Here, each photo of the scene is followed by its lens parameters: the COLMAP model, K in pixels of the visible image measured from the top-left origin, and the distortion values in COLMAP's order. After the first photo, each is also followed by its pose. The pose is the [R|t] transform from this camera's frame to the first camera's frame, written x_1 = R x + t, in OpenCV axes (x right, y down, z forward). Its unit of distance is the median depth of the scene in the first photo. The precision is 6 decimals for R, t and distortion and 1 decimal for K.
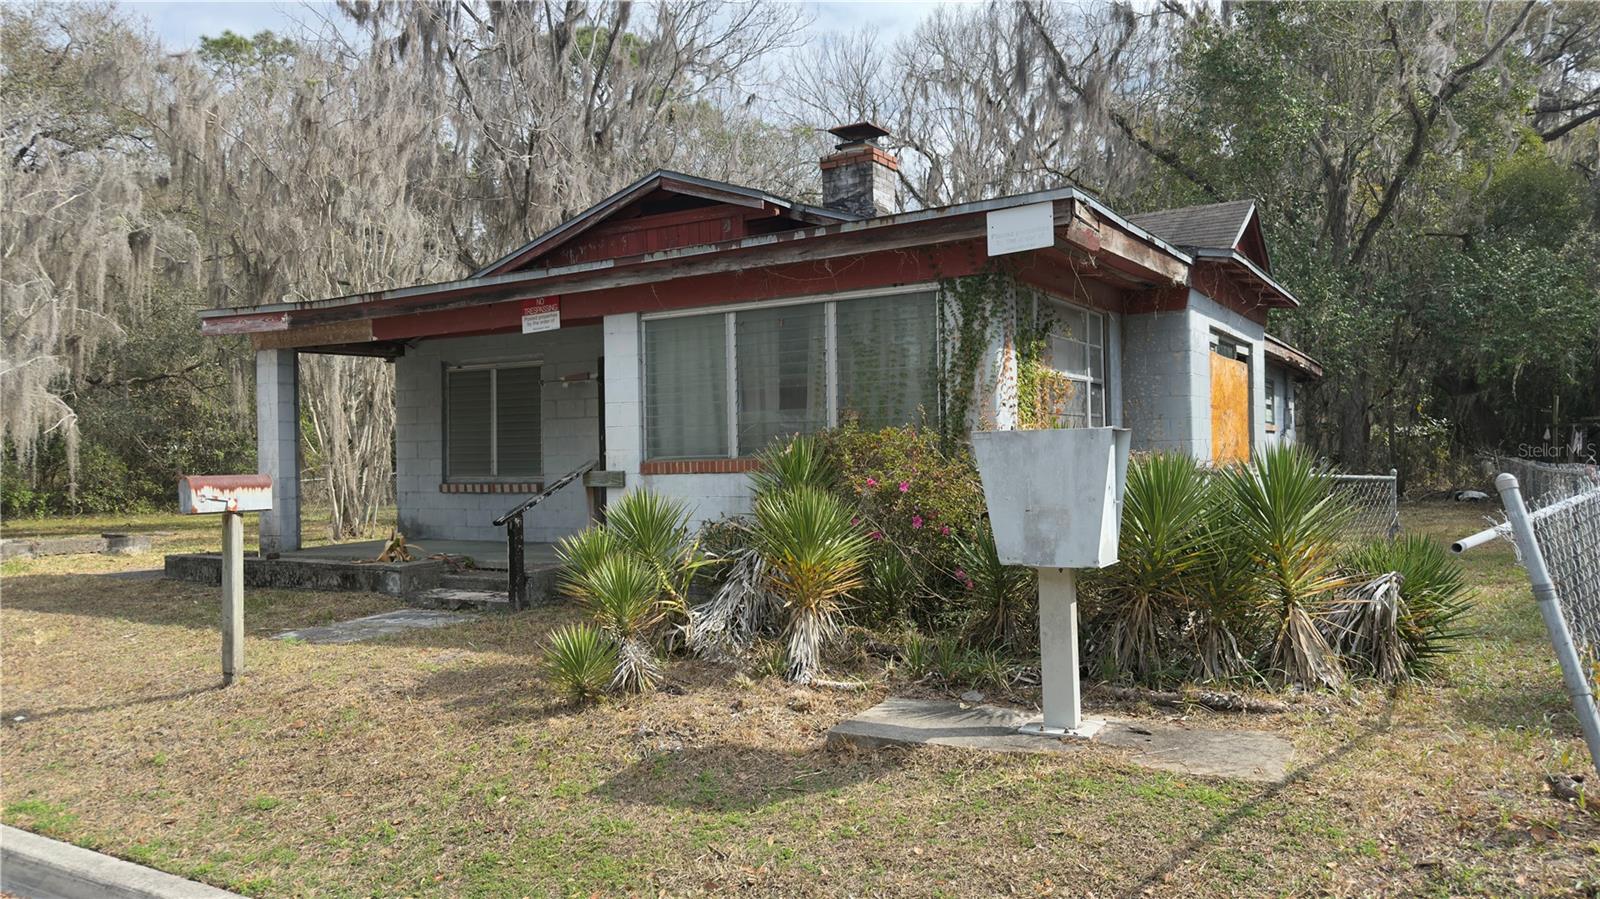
lens RADIAL K [[1130.3, 0, 802.2], [0, 1130.3, 442.2], [0, 0, 1]] dist [0.102706, -0.037653]
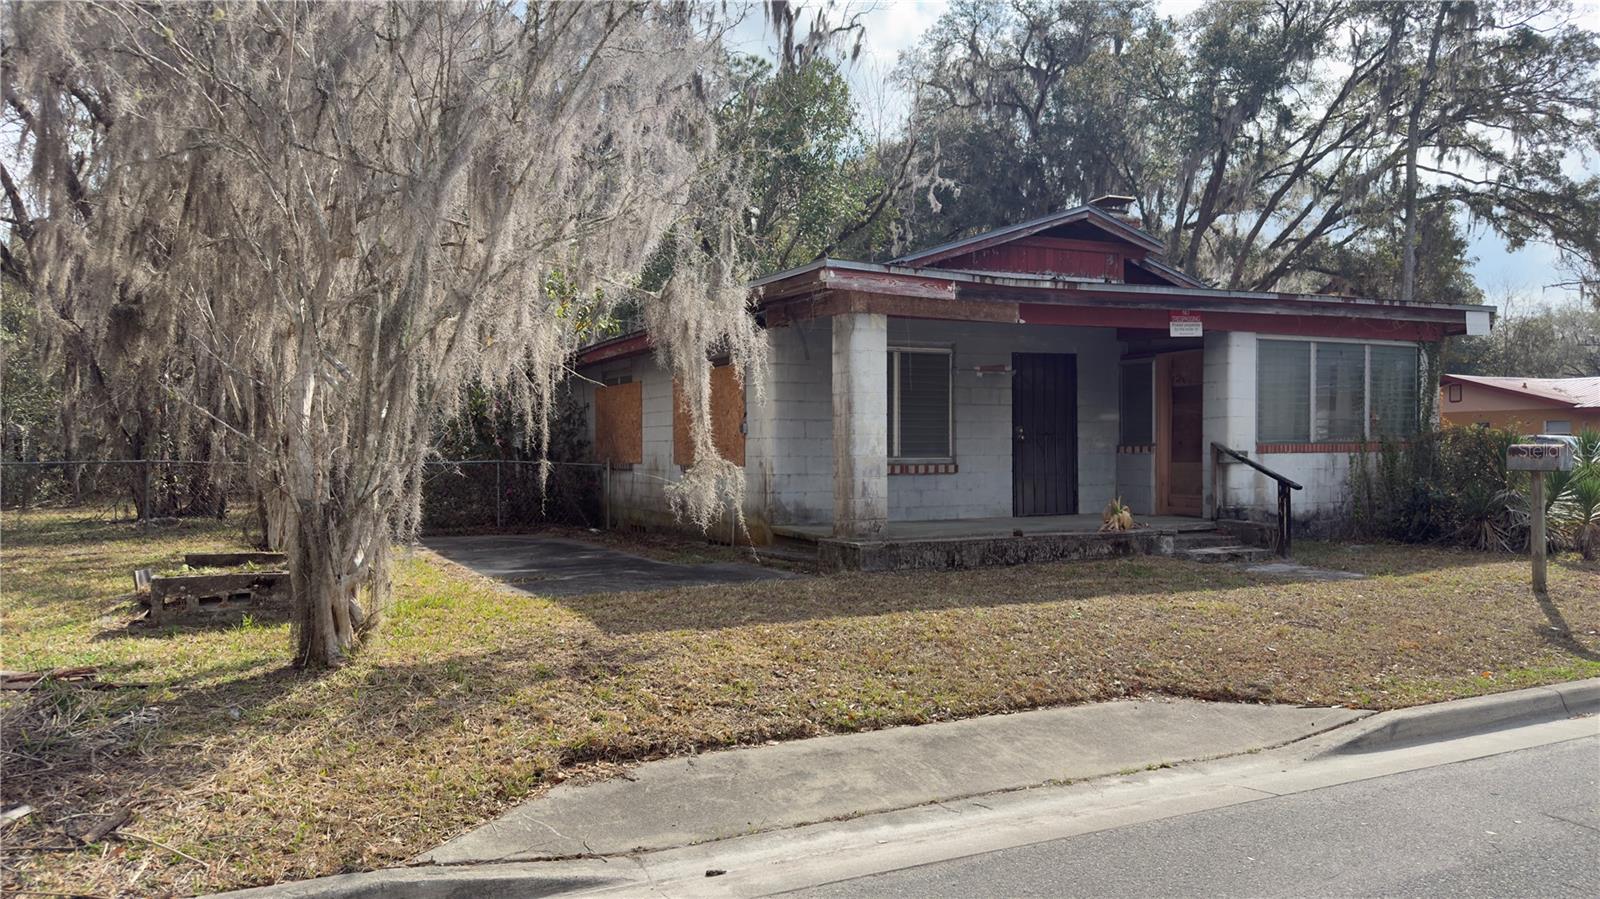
lens RADIAL K [[1130.3, 0, 807.4], [0, 1130.3, 446.7], [0, 0, 1]] dist [0.102706, -0.037653]
pose [[0.527338, 0.017901, 0.849467, -1.568194], [-0.017048, 0.999800, -0.010486, 0.043494], [-0.849484, -0.008952, 0.527538, 0.724142]]
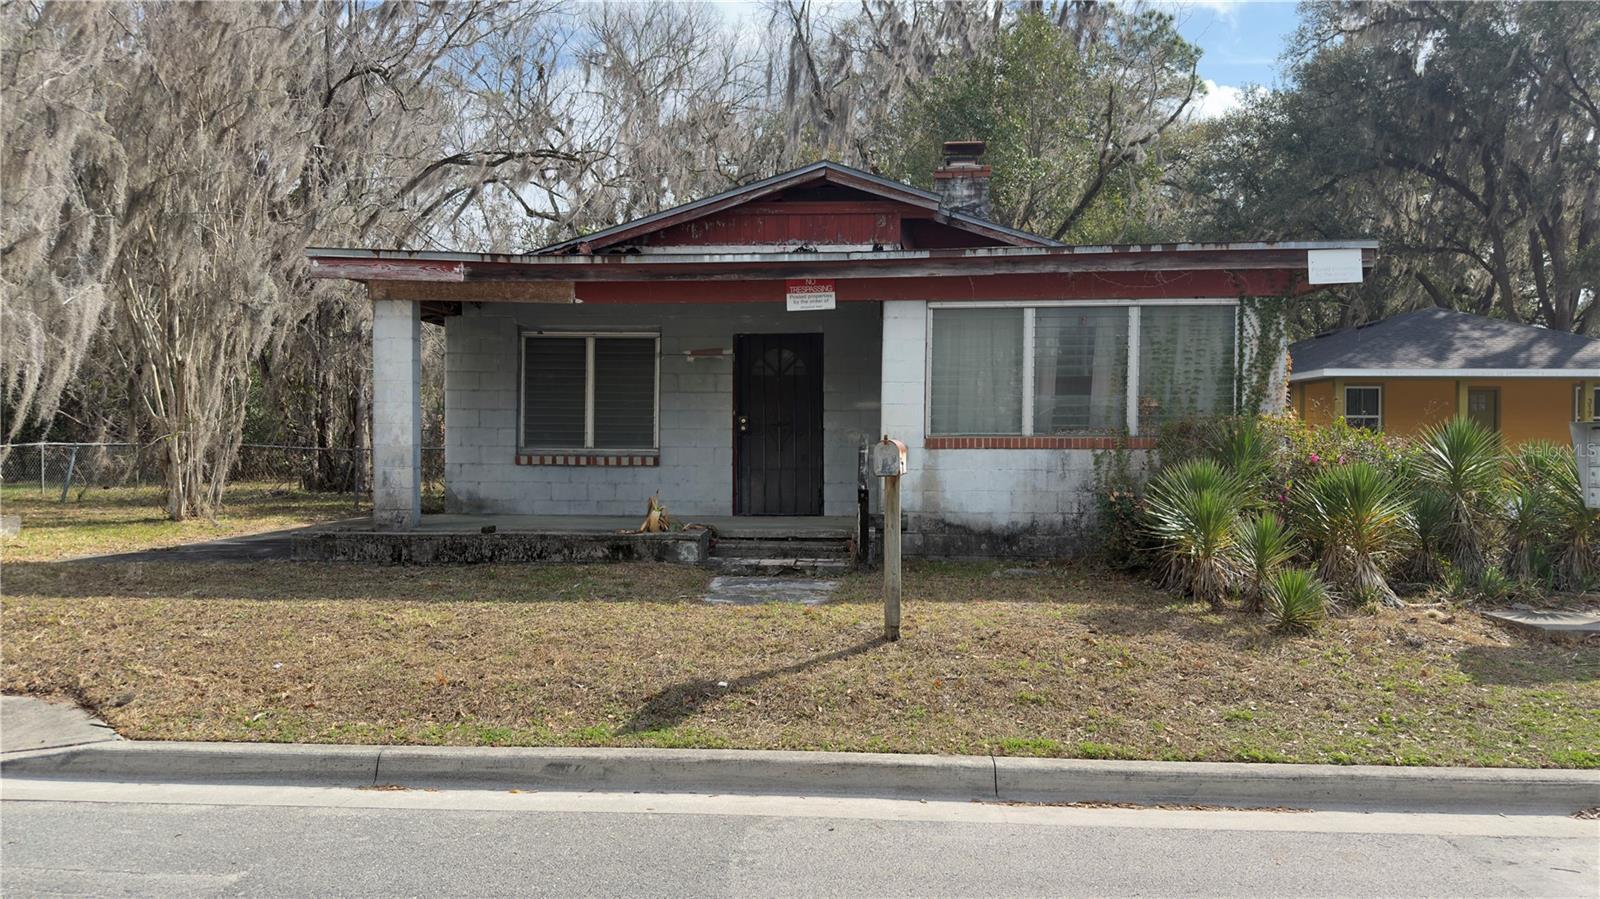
lens RADIAL K [[1130.3, 0, 795.3], [0, 1130.3, 447.6], [0, 0, 1]] dist [0.102706, -0.037653]
pose [[0.883006, 0.020794, 0.468902, -0.760161], [-0.027972, 0.999574, 0.008347, 0.021741], [-0.468528, -0.020487, 0.883211, 0.092272]]
